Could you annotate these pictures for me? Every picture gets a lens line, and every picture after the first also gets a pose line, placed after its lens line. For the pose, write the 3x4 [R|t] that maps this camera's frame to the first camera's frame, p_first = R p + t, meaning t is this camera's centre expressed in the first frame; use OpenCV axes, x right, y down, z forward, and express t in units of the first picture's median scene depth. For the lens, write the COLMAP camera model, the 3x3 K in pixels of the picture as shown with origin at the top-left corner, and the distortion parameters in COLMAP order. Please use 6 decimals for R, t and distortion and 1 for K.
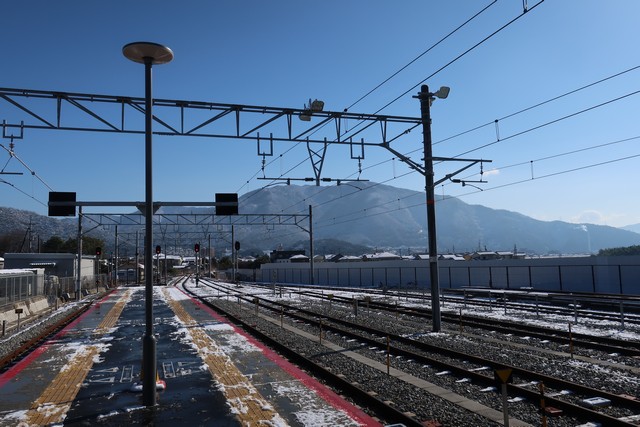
lens RADIAL K [[499.6, 0, 326.9], [0, 499.6, 215.8], [0, 0, 1]] dist [-0.004010, 0.000039]
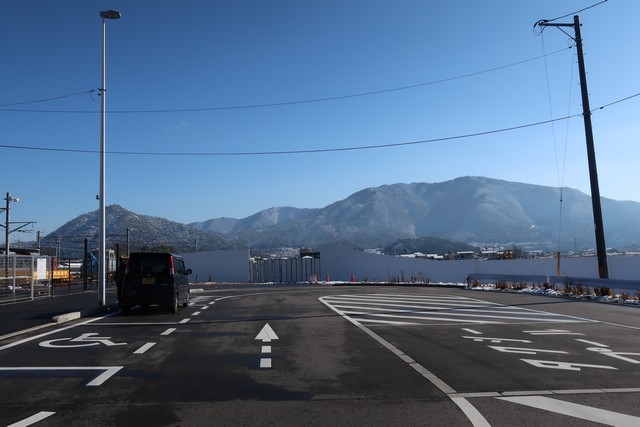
lens RADIAL K [[499.6, 0, 321.0], [0, 499.6, 211.0], [0, 0, 1]] dist [-0.004010, 0.000039]
pose [[0.970484, -0.032611, -0.238951, 2.338717], [0.030949, 0.999464, -0.010706, -0.095332], [0.239172, 0.002994, 0.970973, -1.107025]]
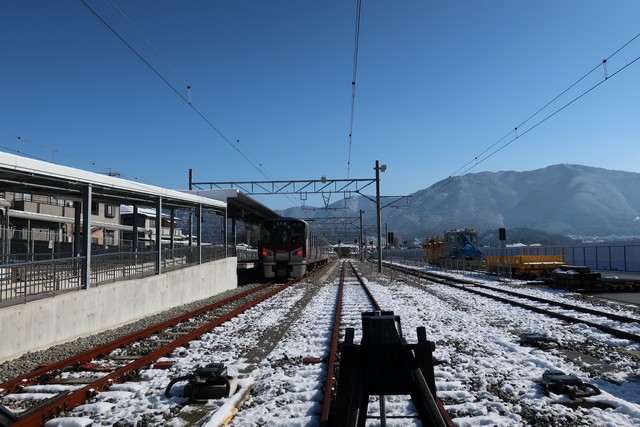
lens RADIAL K [[499.6, 0, 327.3], [0, 499.6, 224.7], [0, 0, 1]] dist [-0.004010, 0.000039]
pose [[0.928295, -0.006791, -0.371782, 0.789758], [0.021445, 0.999147, 0.035293, -0.070130], [0.371225, -0.040735, 0.927649, -1.115617]]
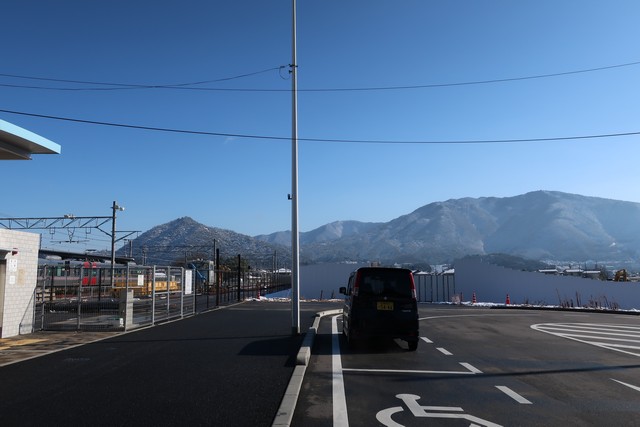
lens RADIAL K [[499.6, 0, 322.8], [0, 499.6, 214.0], [0, 0, 1]] dist [-0.004010, 0.000039]
pose [[0.934049, -0.029735, -0.355904, 2.068253], [0.018277, 0.999202, -0.035513, -0.091284], [0.356676, 0.026666, 0.933847, -1.002389]]
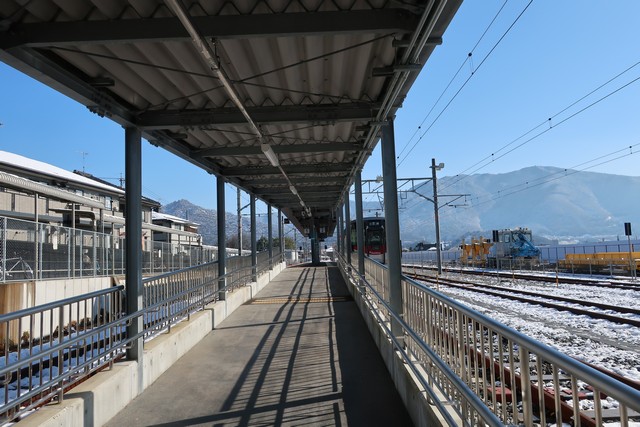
lens RADIAL K [[499.6, 0, 328.4], [0, 499.6, 222.8], [0, 0, 1]] dist [-0.004010, 0.000039]
pose [[0.944298, -0.029028, -0.327810, 0.451981], [0.038555, 0.999001, 0.022600, -0.062891], [0.326827, -0.033980, 0.944473, -1.150763]]
